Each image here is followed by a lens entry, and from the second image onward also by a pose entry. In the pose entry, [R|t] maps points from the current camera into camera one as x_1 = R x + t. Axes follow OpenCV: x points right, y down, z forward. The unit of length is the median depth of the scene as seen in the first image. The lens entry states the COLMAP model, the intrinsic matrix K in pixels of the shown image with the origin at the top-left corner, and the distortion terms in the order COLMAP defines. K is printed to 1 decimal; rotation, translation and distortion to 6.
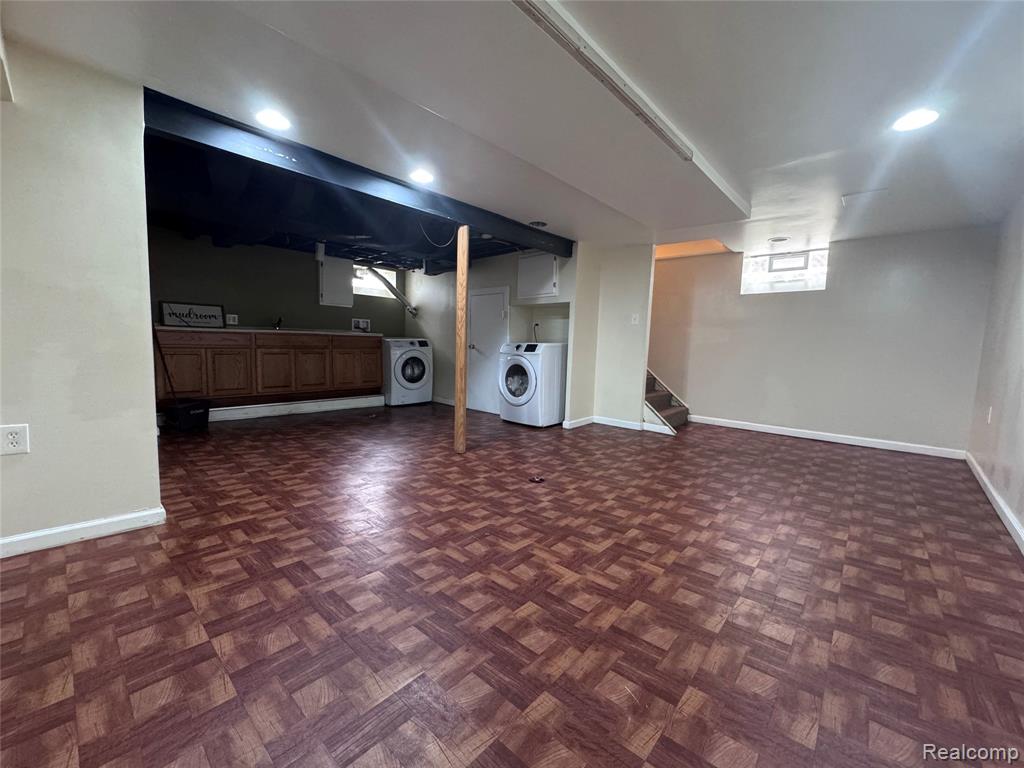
lens RADIAL K [[409.7, 0, 509.9], [0, 409.7, 385.1], [0, 0, 1]] dist [-0.002218, 0.000368]
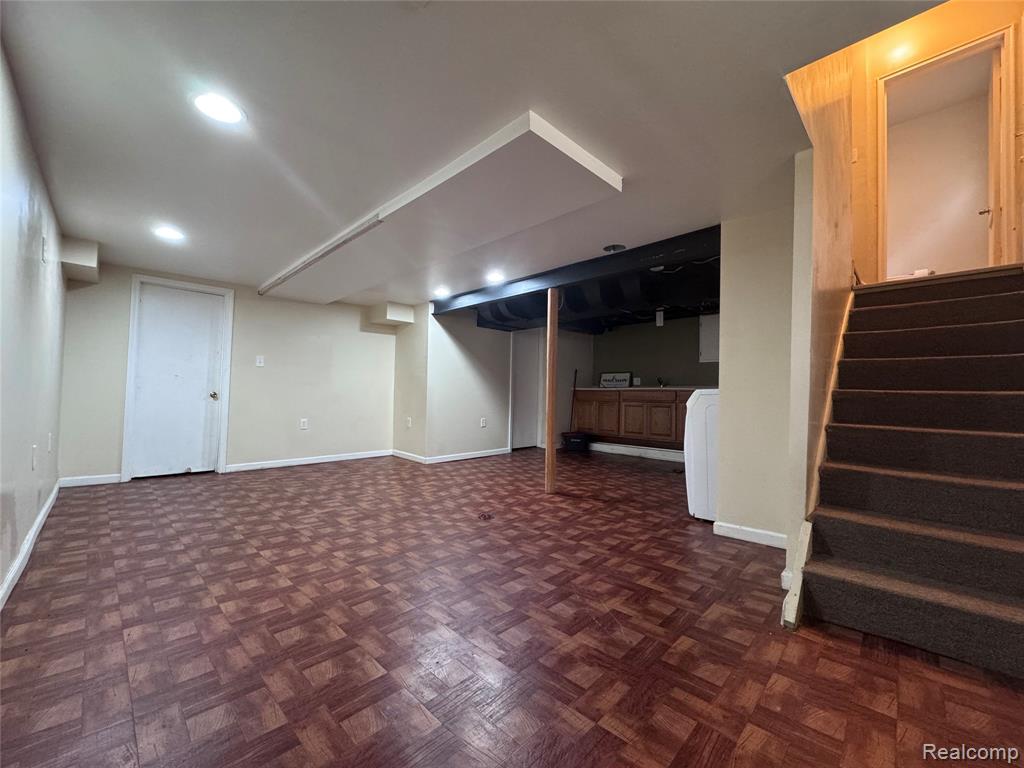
lens RADIAL K [[409.7, 0, 510.4], [0, 409.7, 384.9], [0, 0, 1]] dist [-0.002218, 0.000368]
pose [[-0.044662, -0.049848, -0.997758, 1.423568], [-0.119999, 0.991791, -0.044178, -0.081083], [0.991769, 0.117757, -0.050277, 1.361664]]
